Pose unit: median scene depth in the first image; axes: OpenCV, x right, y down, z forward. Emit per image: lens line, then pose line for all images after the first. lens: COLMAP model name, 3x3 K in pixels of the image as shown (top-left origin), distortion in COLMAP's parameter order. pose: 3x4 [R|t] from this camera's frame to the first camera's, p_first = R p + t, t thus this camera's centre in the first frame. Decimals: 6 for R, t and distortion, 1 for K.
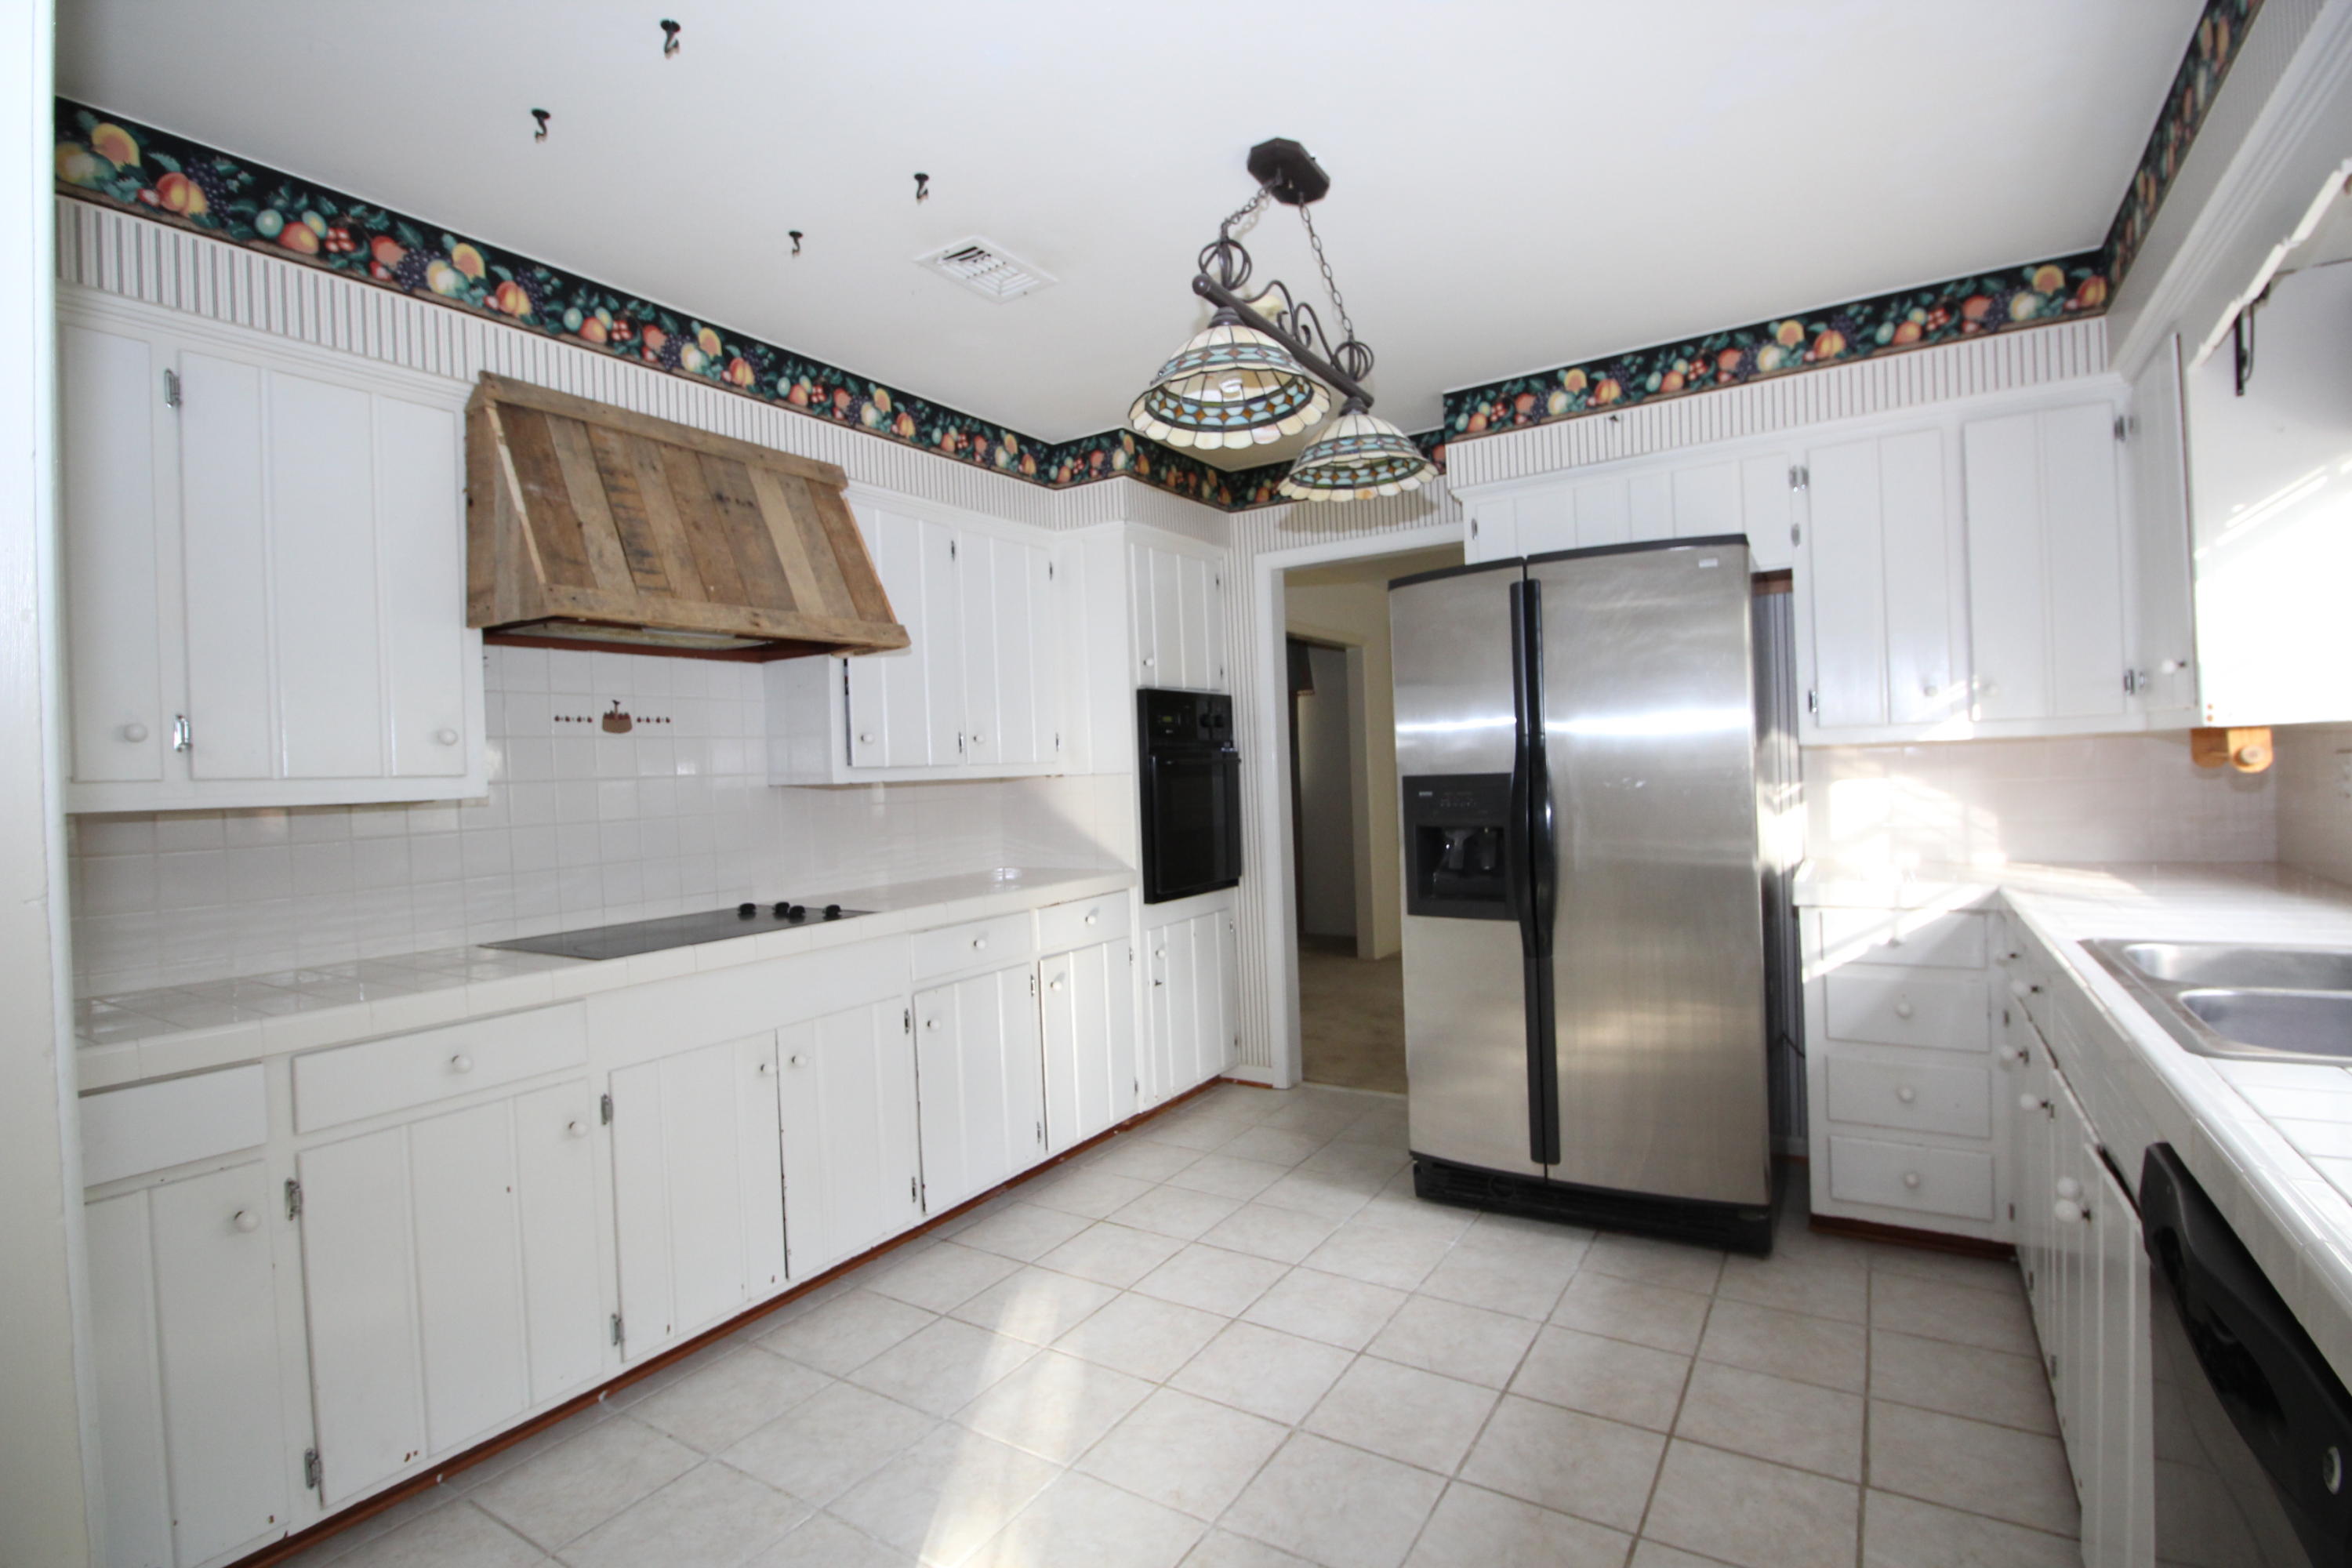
lens RADIAL K [[1095.5, 0, 1178.4], [0, 1095.5, 783.8], [0, 0, 1]] dist [-0.009264, -0.004645]
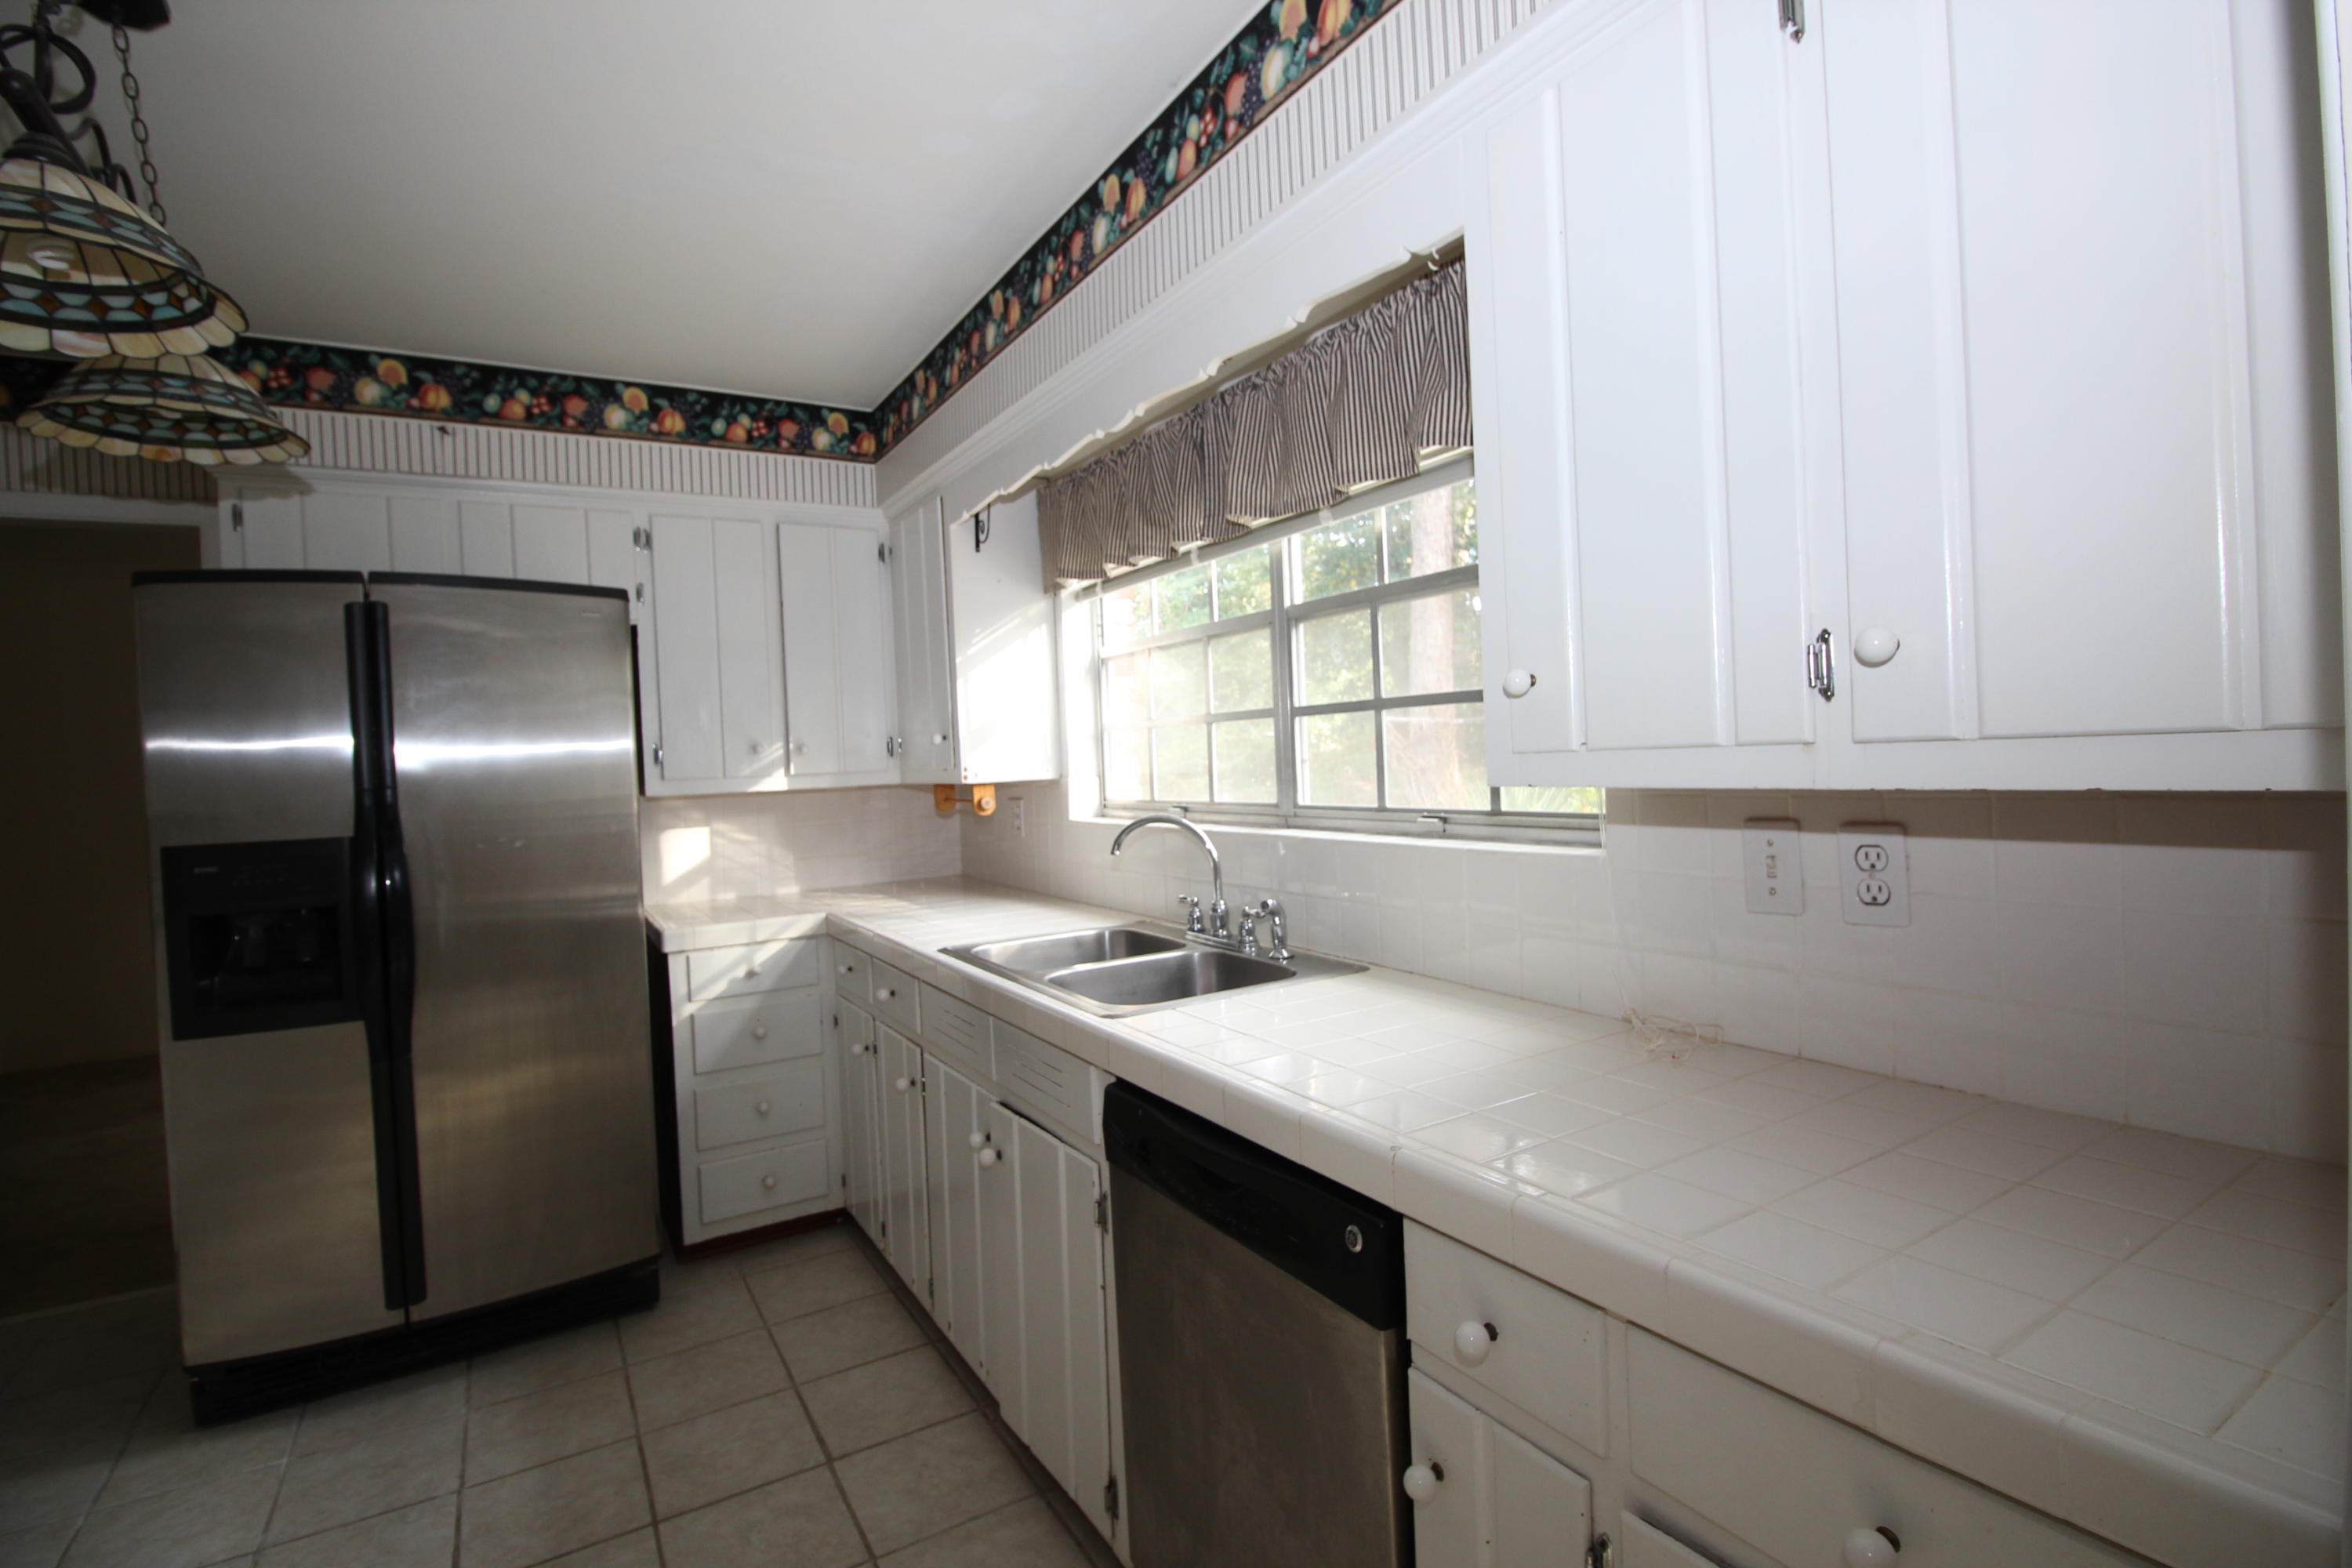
lens RADIAL K [[1095.5, 0, 1175.1], [0, 1095.5, 779.4], [0, 0, 1]] dist [-0.009264, -0.004645]
pose [[0.445332, 0.001095, 0.895365, -0.152655], [0.032574, 0.999317, -0.017424, -0.019717], [-0.894773, 0.036925, 0.444992, 0.103225]]
